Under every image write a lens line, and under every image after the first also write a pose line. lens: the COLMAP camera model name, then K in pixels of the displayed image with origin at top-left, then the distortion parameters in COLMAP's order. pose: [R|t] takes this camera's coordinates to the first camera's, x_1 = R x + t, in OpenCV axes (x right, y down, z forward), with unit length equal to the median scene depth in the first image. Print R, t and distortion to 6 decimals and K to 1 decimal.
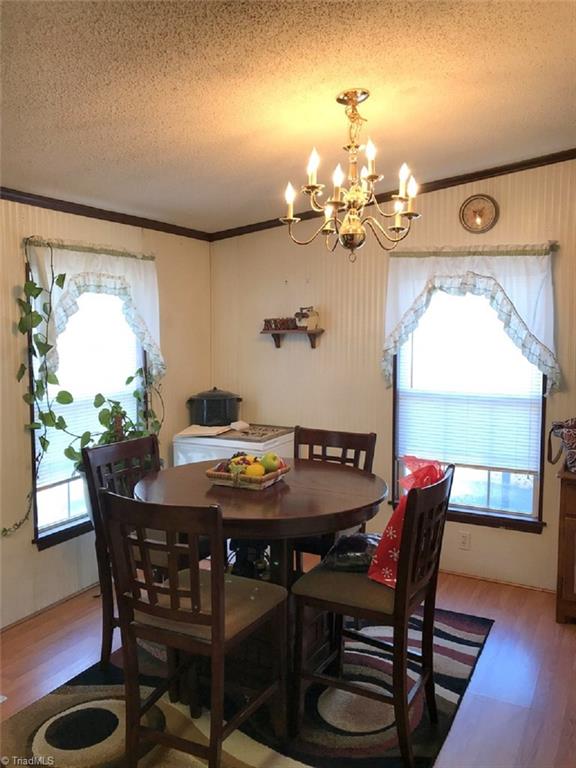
lens RADIAL K [[632.9, 0, 294.1], [0, 632.9, 384.5], [0, 0, 1]] dist [0.006589, 0.011889]
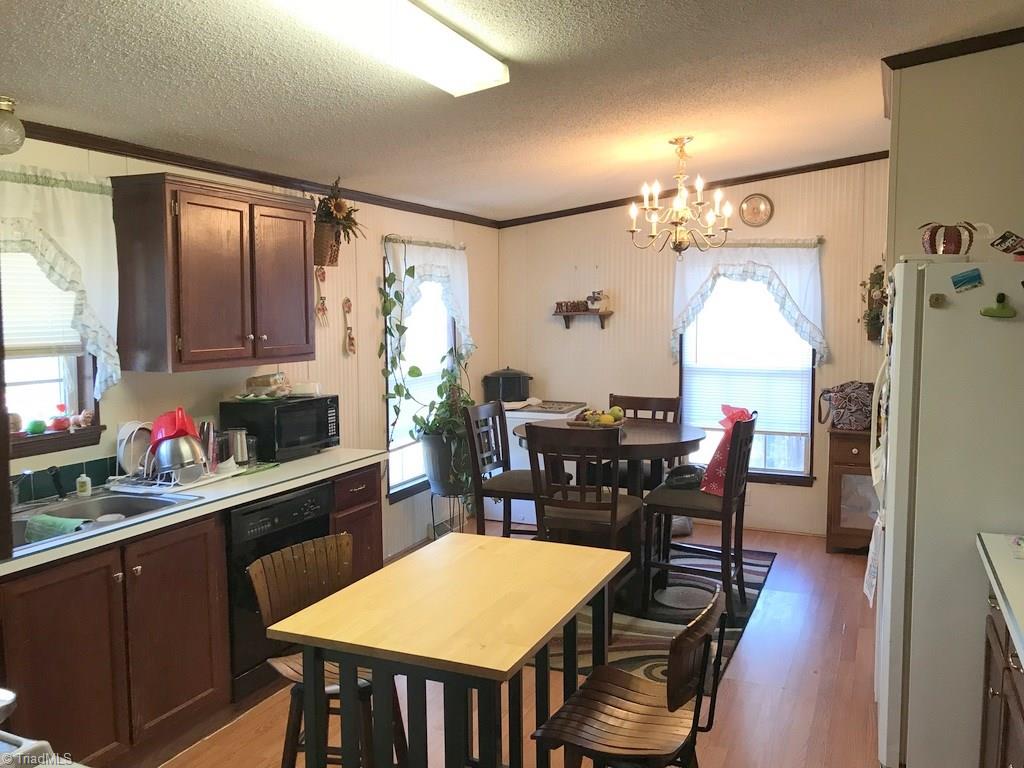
lens RADIAL K [[843.8, 0, 513.8], [0, 843.8, 382.3], [0, 0, 1]] dist [0.006589, 0.011889]
pose [[0.997922, -0.011928, 0.063326, -0.261051], [0.012006, 0.999928, -0.000850, 0.041132], [-0.063311, 0.001608, 0.997993, -0.528836]]
